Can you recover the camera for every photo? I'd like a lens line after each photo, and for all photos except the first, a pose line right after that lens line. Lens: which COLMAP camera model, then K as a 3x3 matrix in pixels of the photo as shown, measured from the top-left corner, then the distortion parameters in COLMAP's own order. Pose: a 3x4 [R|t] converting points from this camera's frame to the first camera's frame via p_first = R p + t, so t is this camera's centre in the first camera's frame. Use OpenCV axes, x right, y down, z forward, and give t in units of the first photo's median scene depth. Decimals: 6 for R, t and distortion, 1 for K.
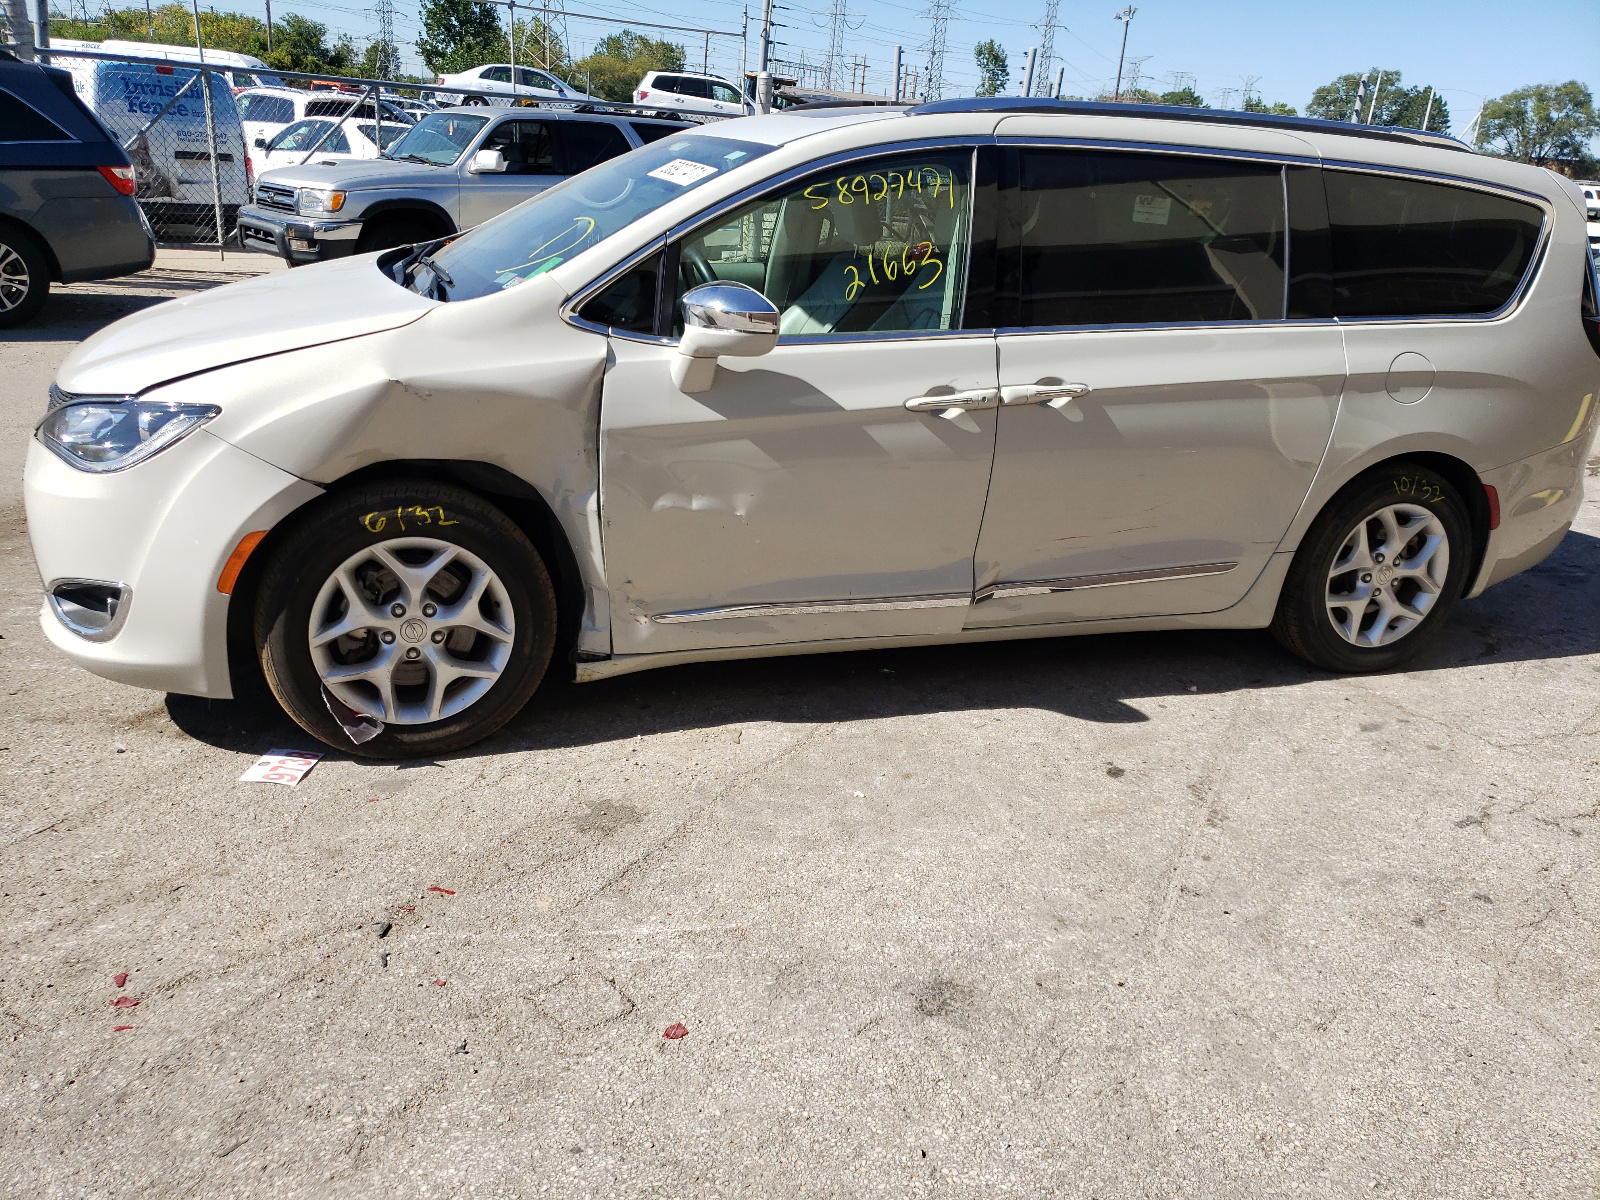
lens RADIAL K [[1305.3, 0, 800.0], [0, 1305.3, 600.0], [0, 0, 1]] dist [0.037254, 0.004675]
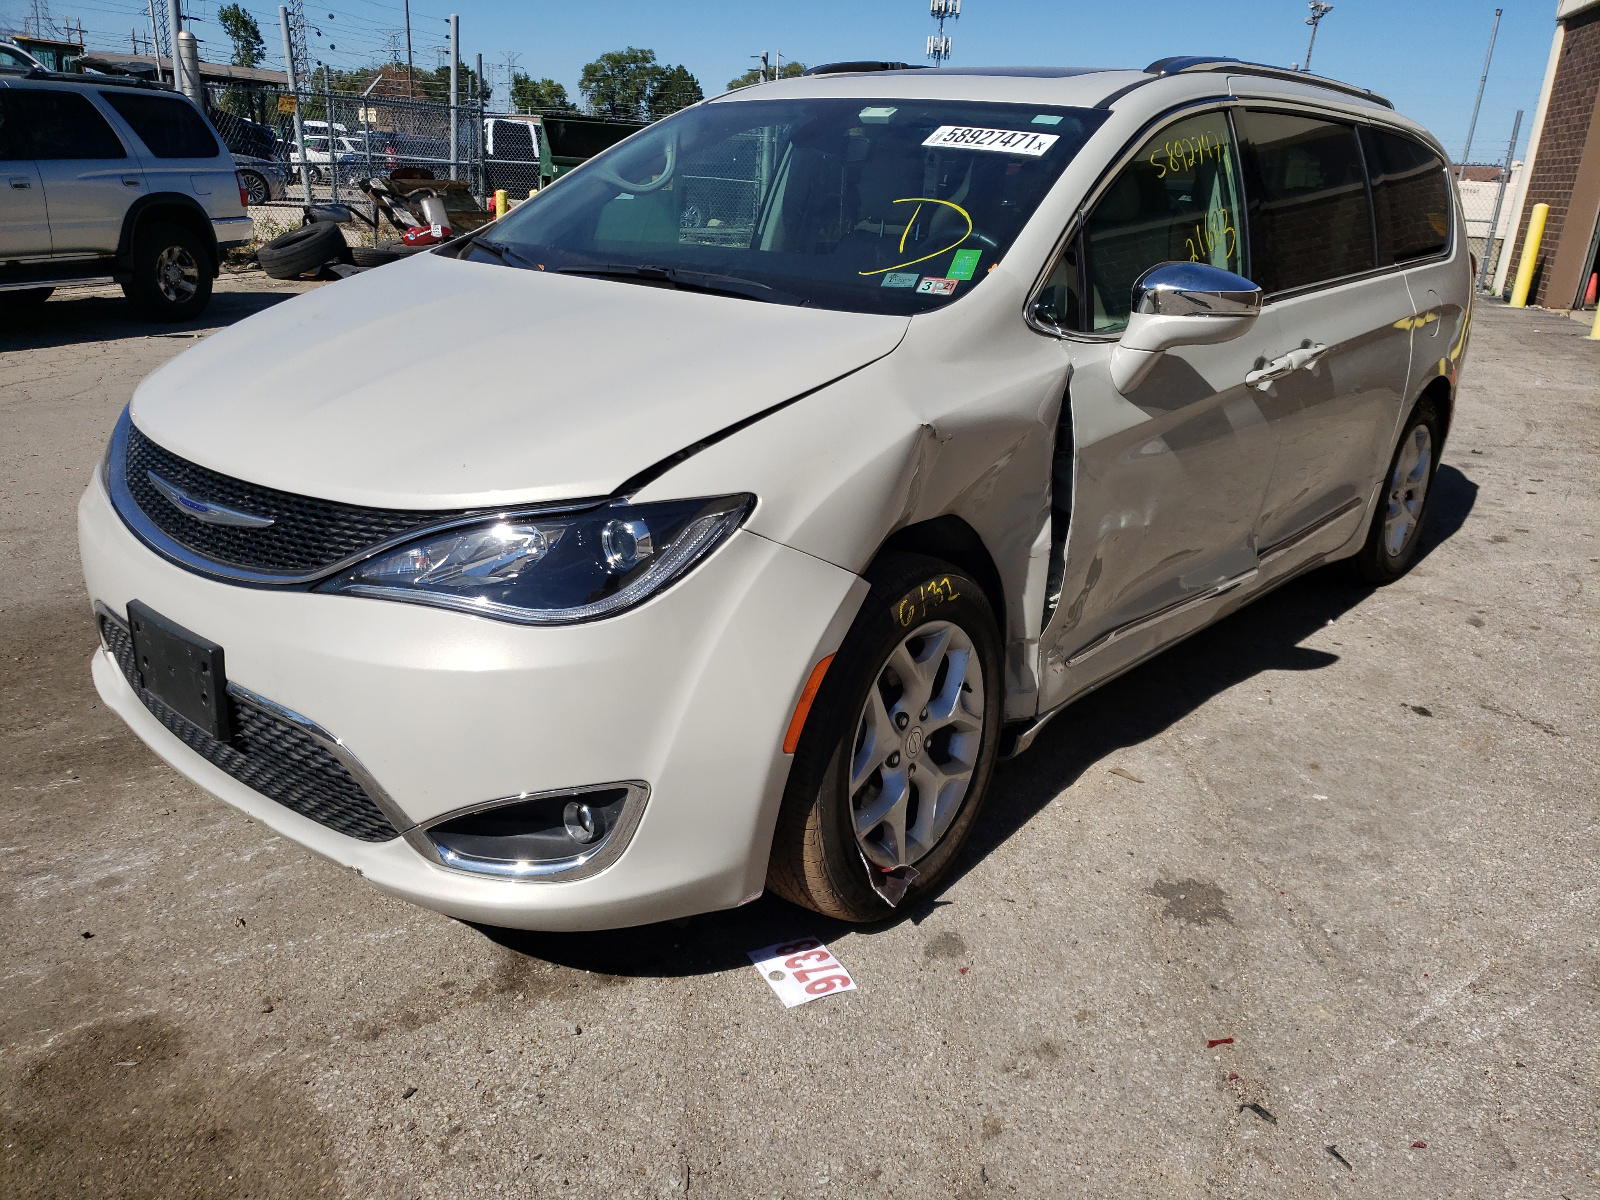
lens RADIAL K [[1305.3, 0, 800.0], [0, 1305.3, 600.0], [0, 0, 1]] dist [0.037254, 0.004675]
pose [[0.847190, -0.197552, 0.493195, -0.724348], [0.189682, 0.979587, 0.066552, -0.125249], [-0.496276, 0.037168, 0.867369, 0.367401]]
